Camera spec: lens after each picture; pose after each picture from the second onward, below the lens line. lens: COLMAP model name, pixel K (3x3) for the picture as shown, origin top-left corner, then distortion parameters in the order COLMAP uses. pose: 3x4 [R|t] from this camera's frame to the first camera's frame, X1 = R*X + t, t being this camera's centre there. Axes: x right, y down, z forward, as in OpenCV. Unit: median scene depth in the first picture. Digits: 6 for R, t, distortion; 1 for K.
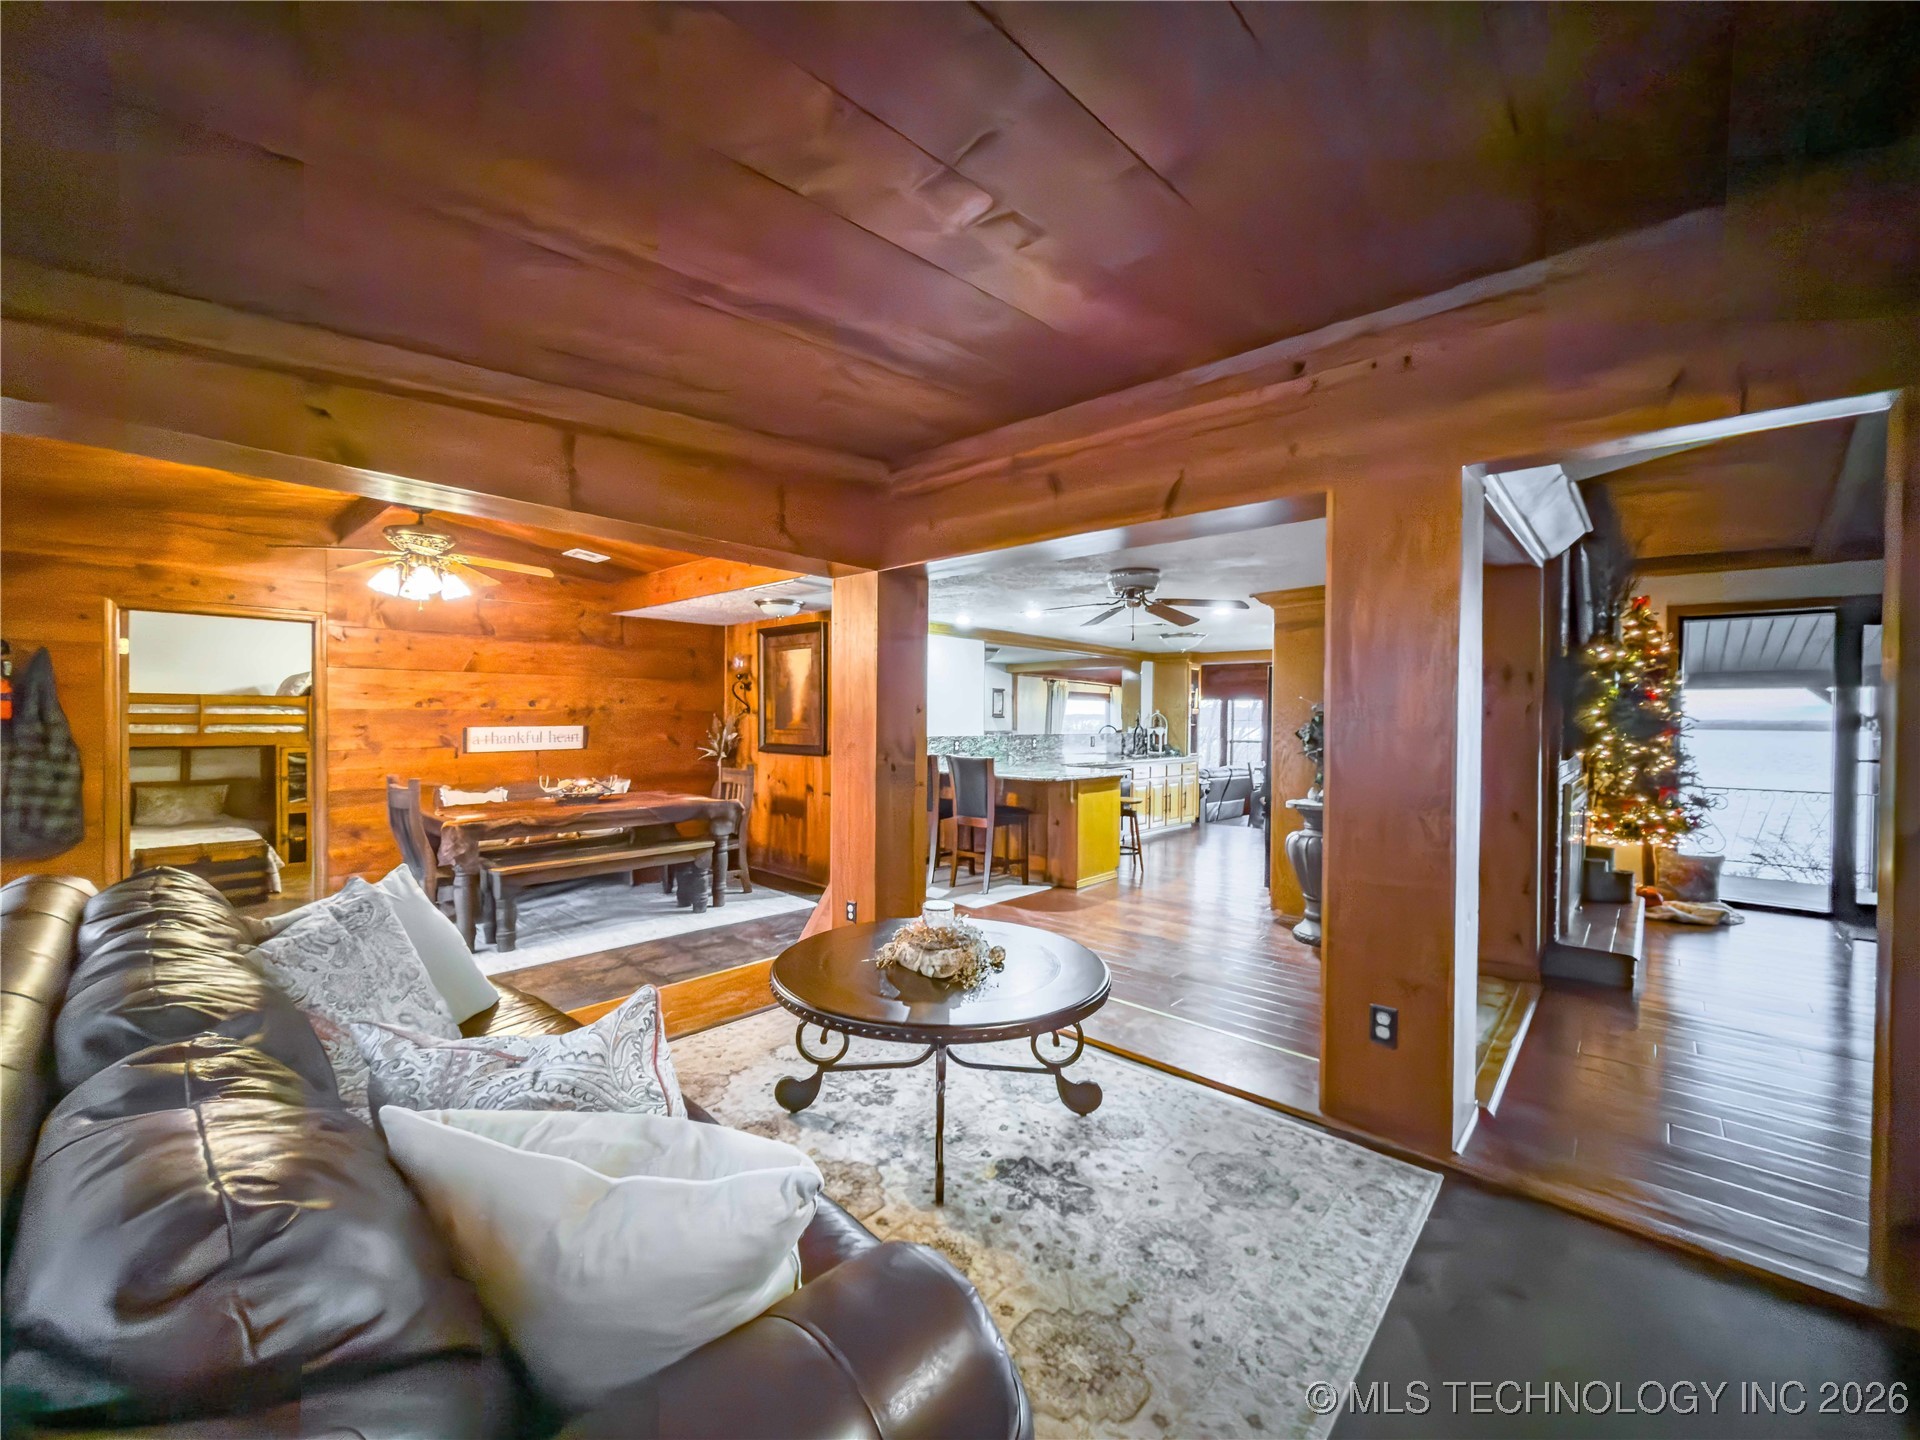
lens RADIAL K [[801.7, 0, 967.7], [0, 801.7, 724.8], [0, 0, 1]] dist [0.006777, -0.000720]
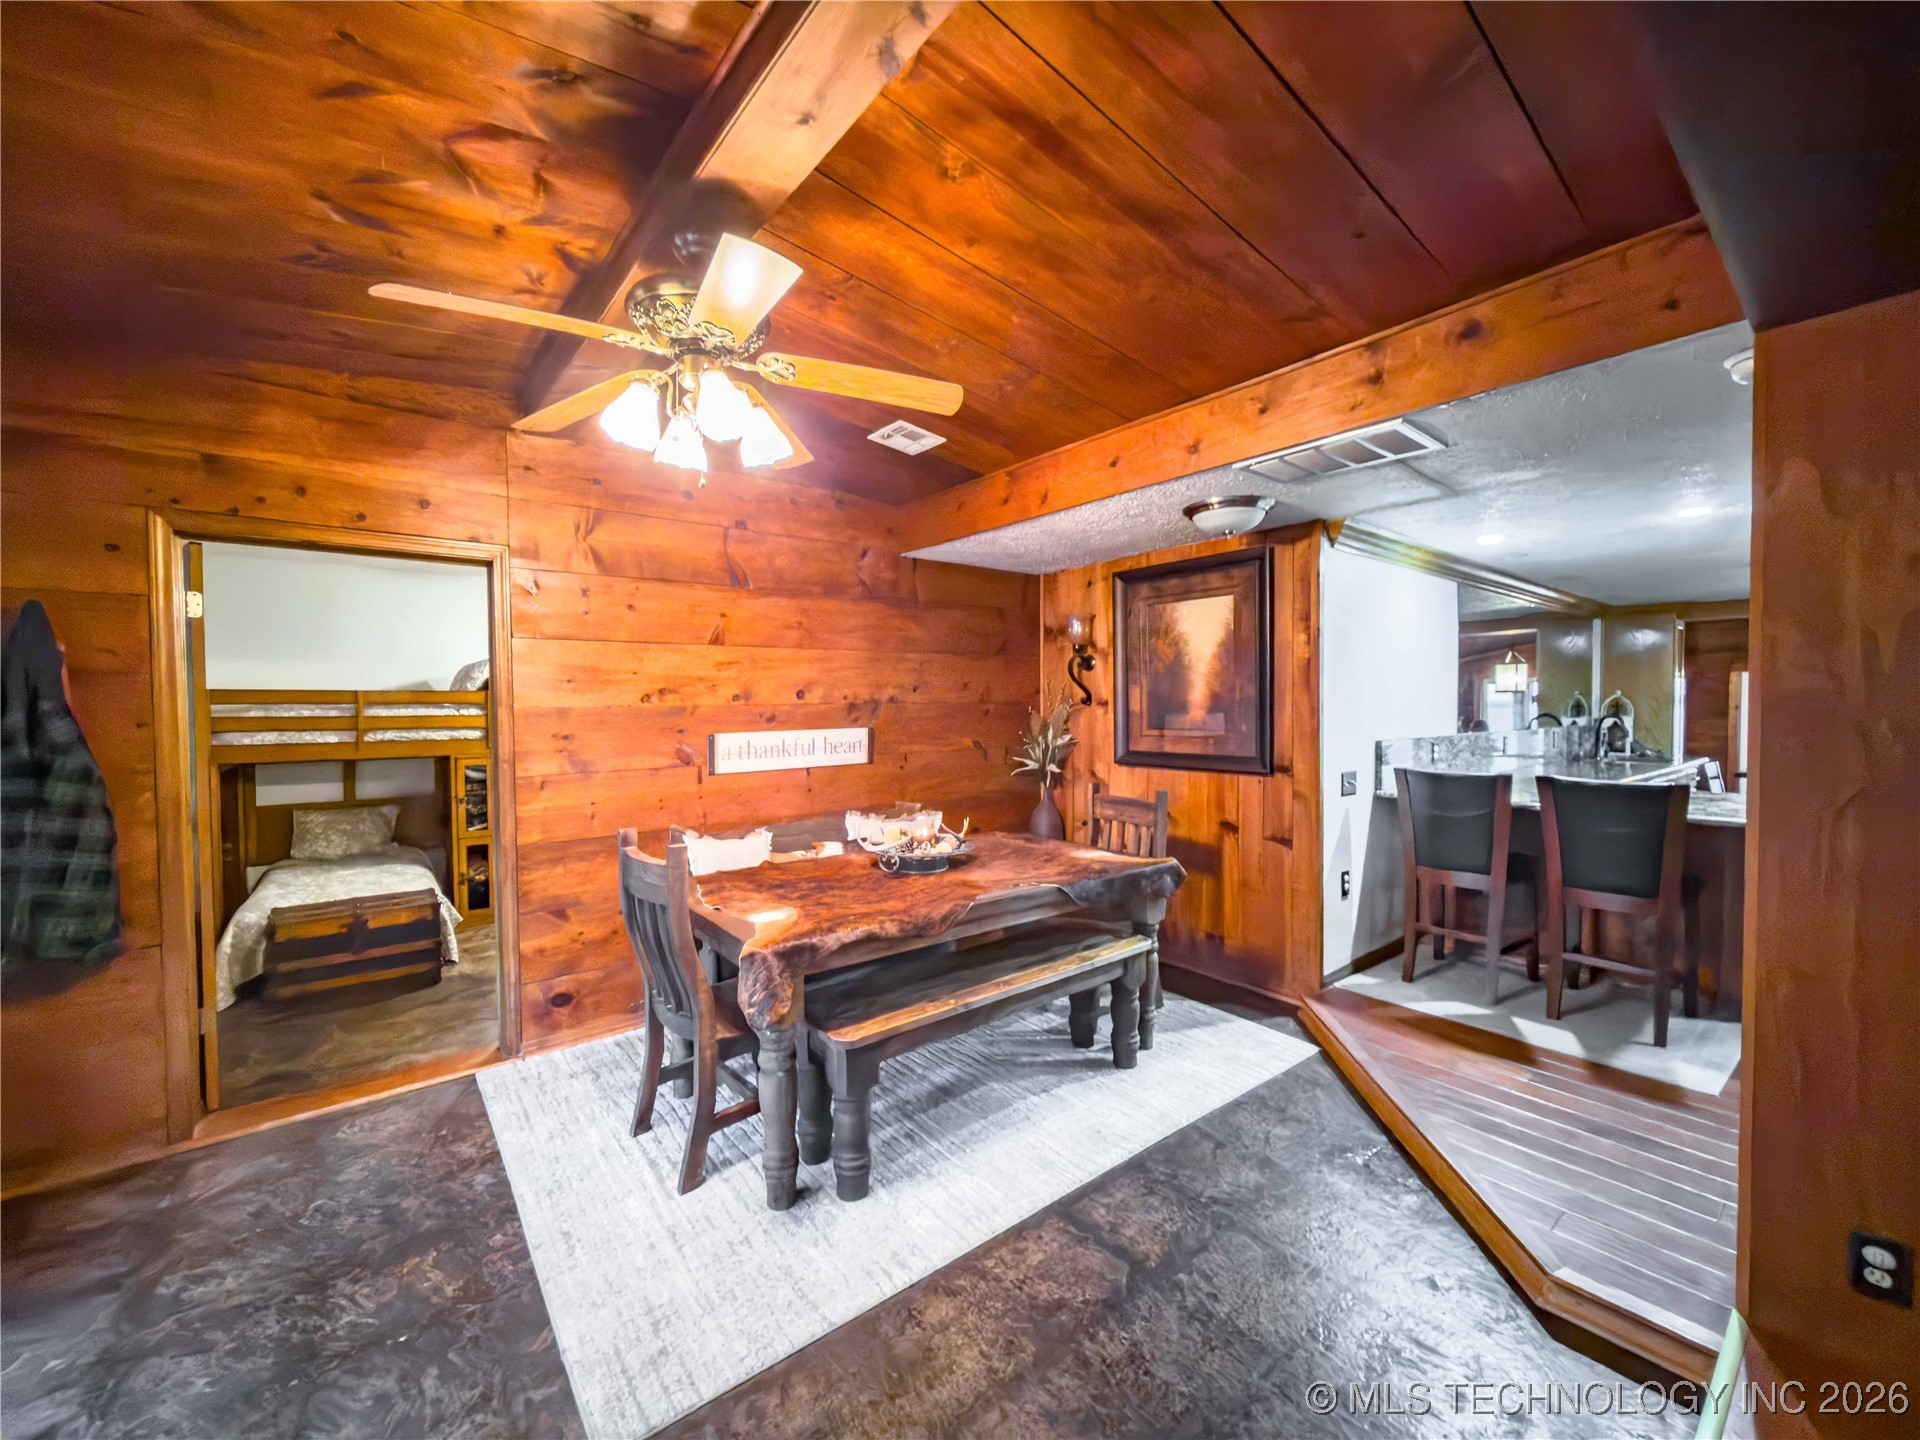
lens RADIAL K [[801.7, 0, 967.7], [0, 801.7, 724.8], [0, 0, 1]] dist [0.006777, -0.000720]
pose [[0.988743, -0.011429, -0.149187, -0.305905], [0.013568, 0.999819, 0.013330, -0.008796], [0.149007, -0.015205, 0.988719, 0.376904]]
